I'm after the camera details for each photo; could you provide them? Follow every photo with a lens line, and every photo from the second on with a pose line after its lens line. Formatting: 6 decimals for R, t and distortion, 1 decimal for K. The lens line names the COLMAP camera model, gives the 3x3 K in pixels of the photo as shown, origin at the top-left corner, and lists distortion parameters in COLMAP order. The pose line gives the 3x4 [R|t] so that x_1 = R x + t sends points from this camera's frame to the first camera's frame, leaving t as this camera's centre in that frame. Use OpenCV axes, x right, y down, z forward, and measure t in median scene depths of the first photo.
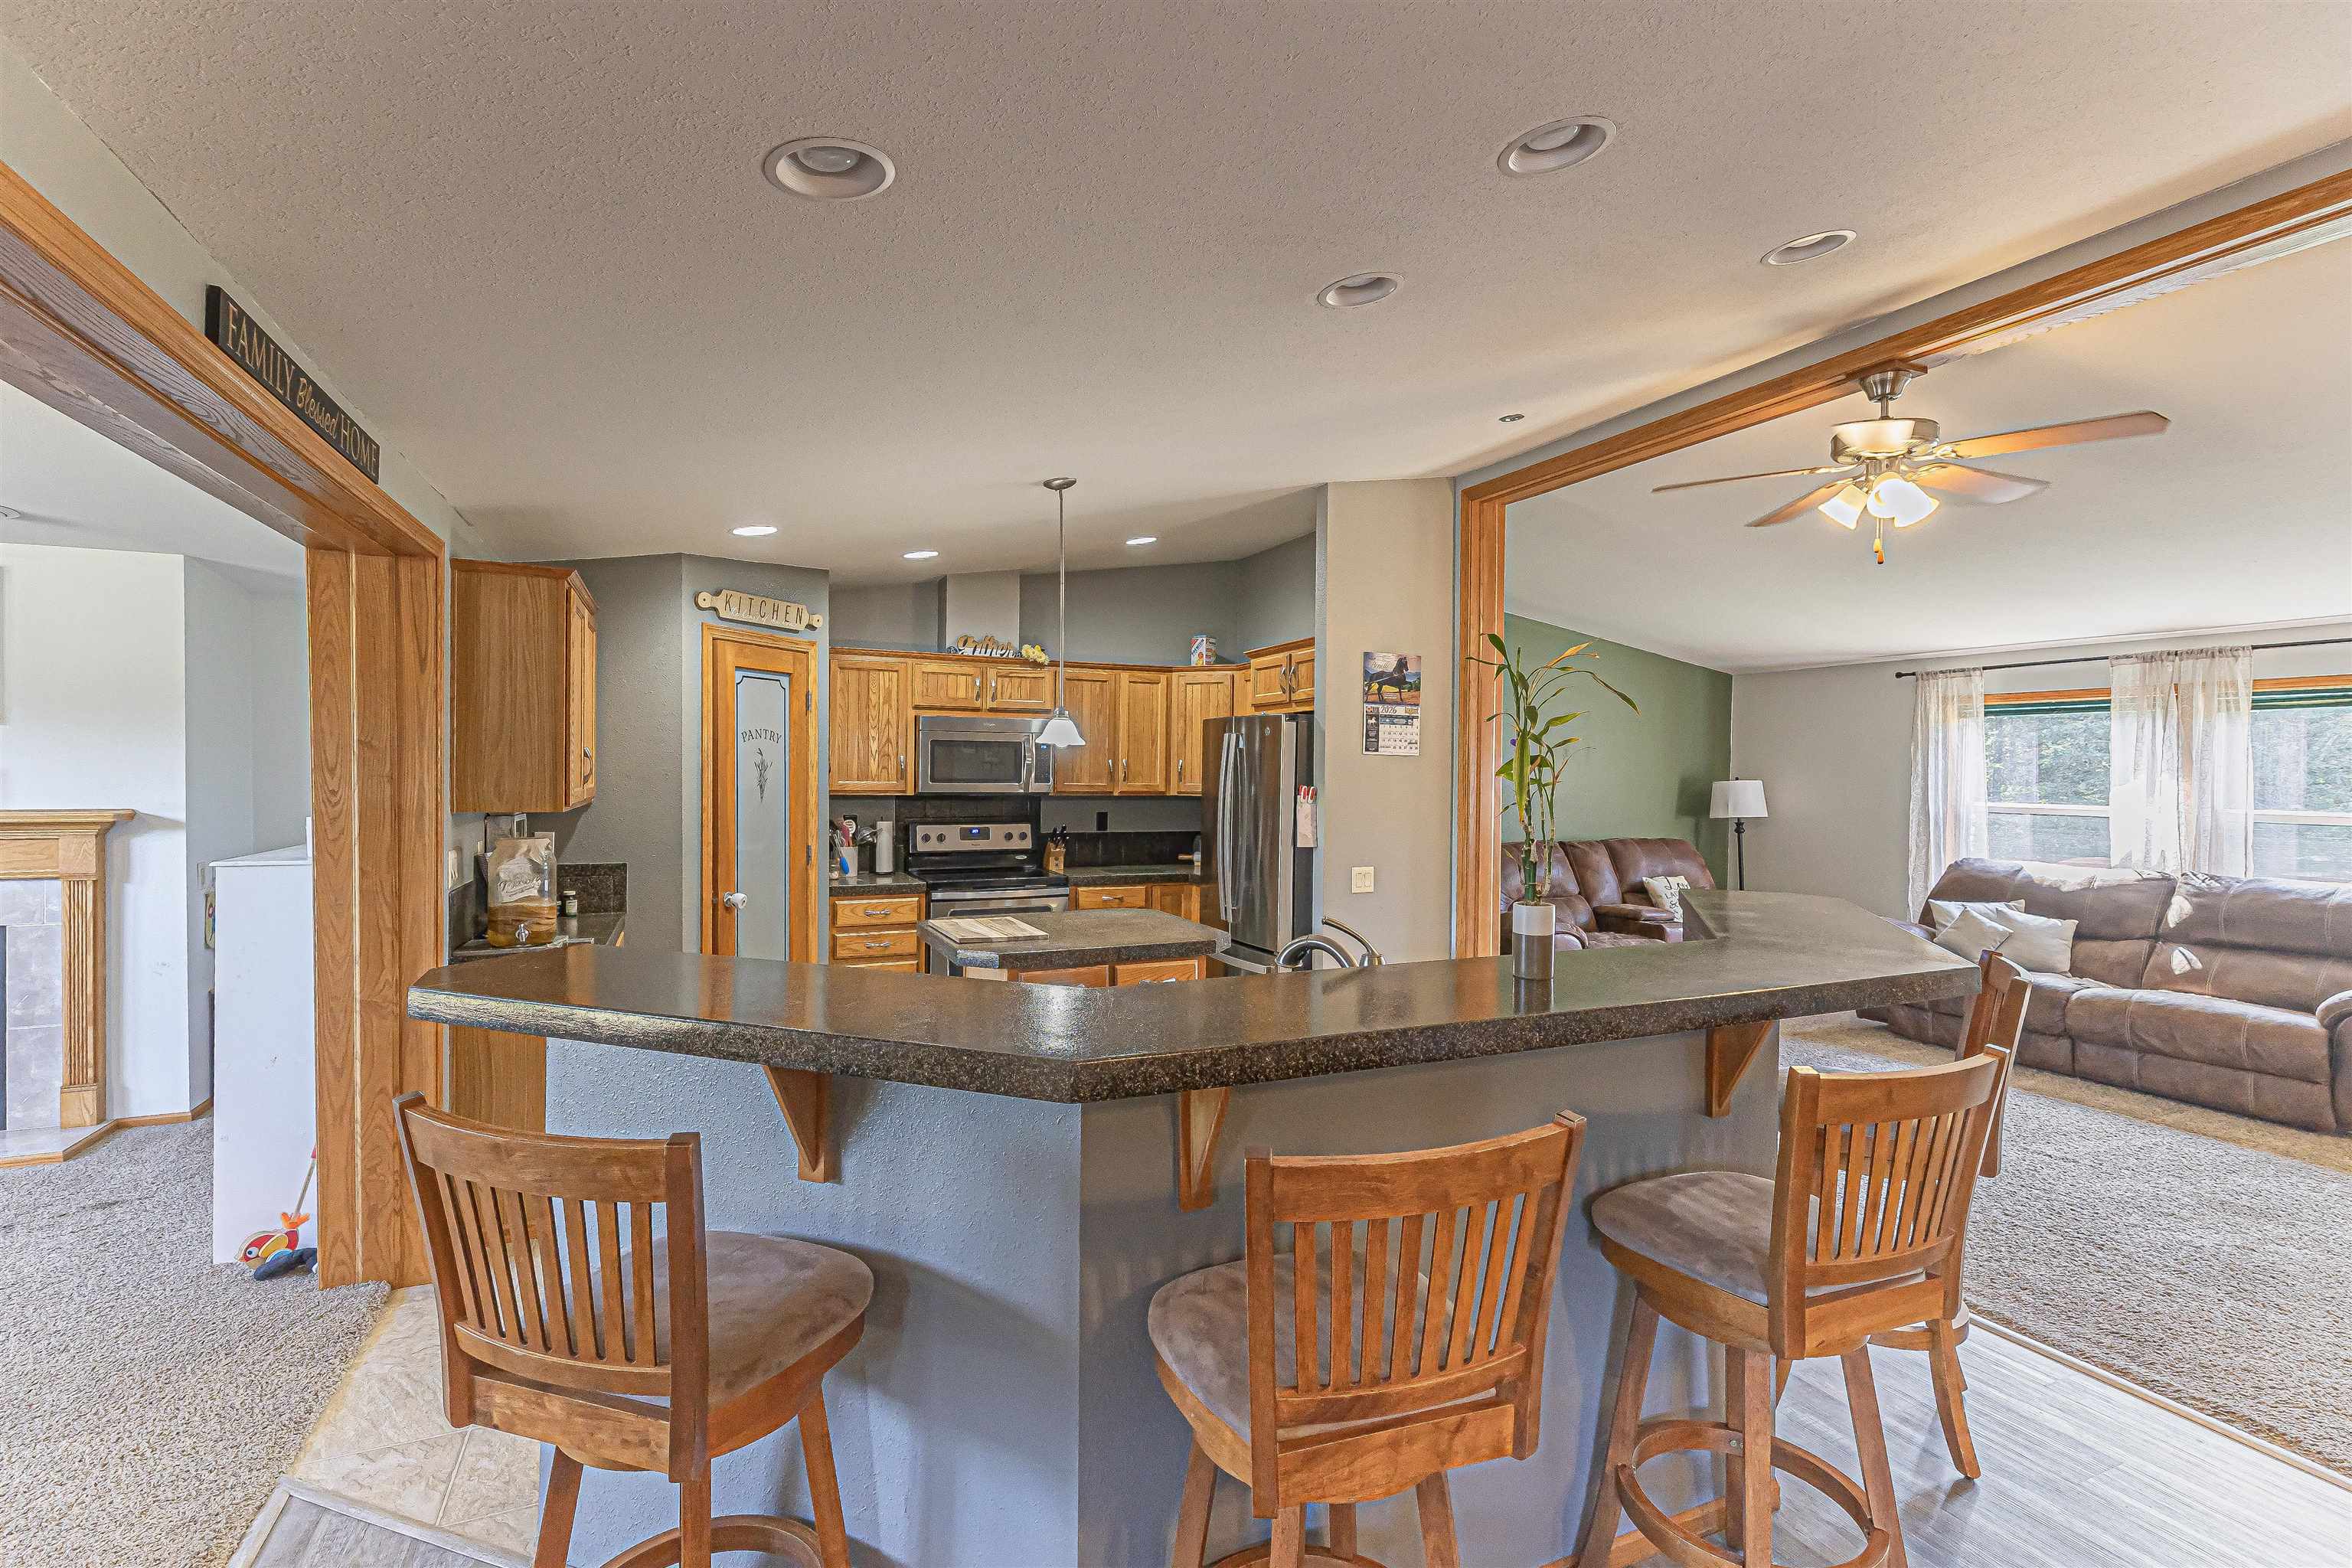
lens RADIAL K [[1071.0, 0, 1168.4], [0, 1071.0, 771.2], [0, 0, 1]] dist [0.007473, -0.001408]
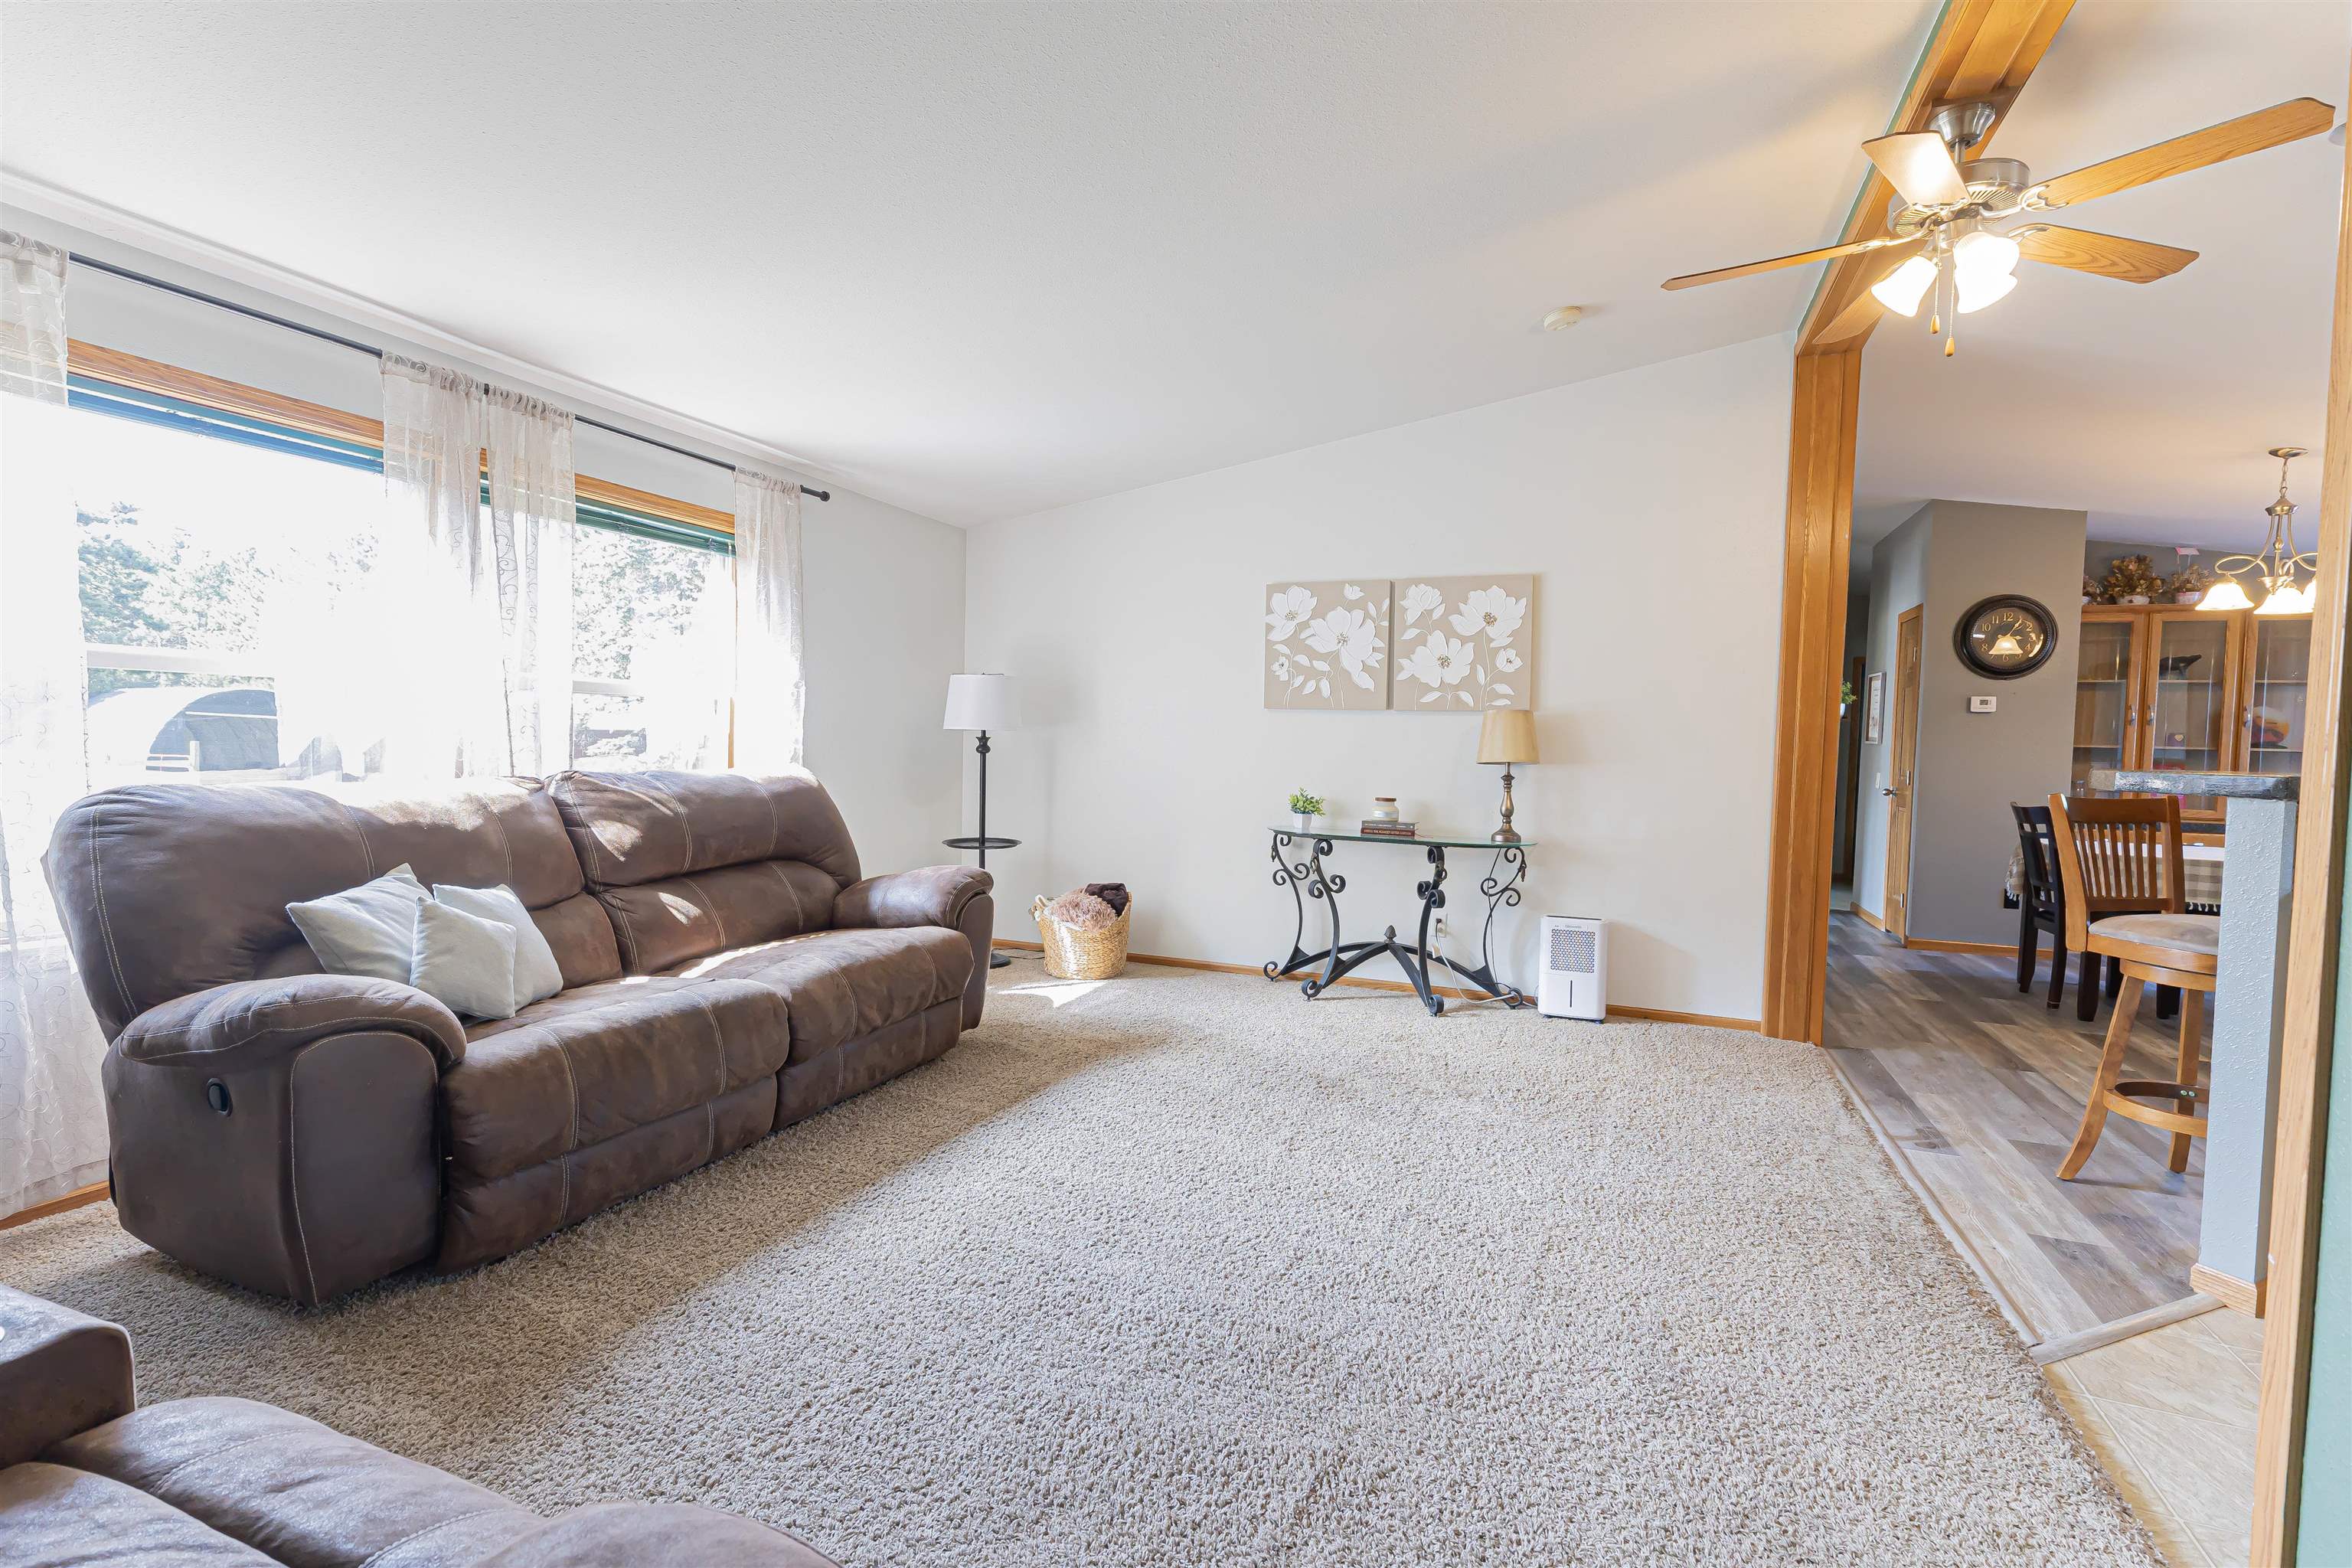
lens RADIAL K [[1071.0, 0, 1165.4], [0, 1071.0, 777.2], [0, 0, 1]] dist [0.007473, -0.001408]
pose [[-0.689440, -0.054491, 0.722290, 0.287675], [-0.029542, 0.998452, 0.047127, 0.058814], [-0.723740, 0.011154, -0.689983, 1.194266]]
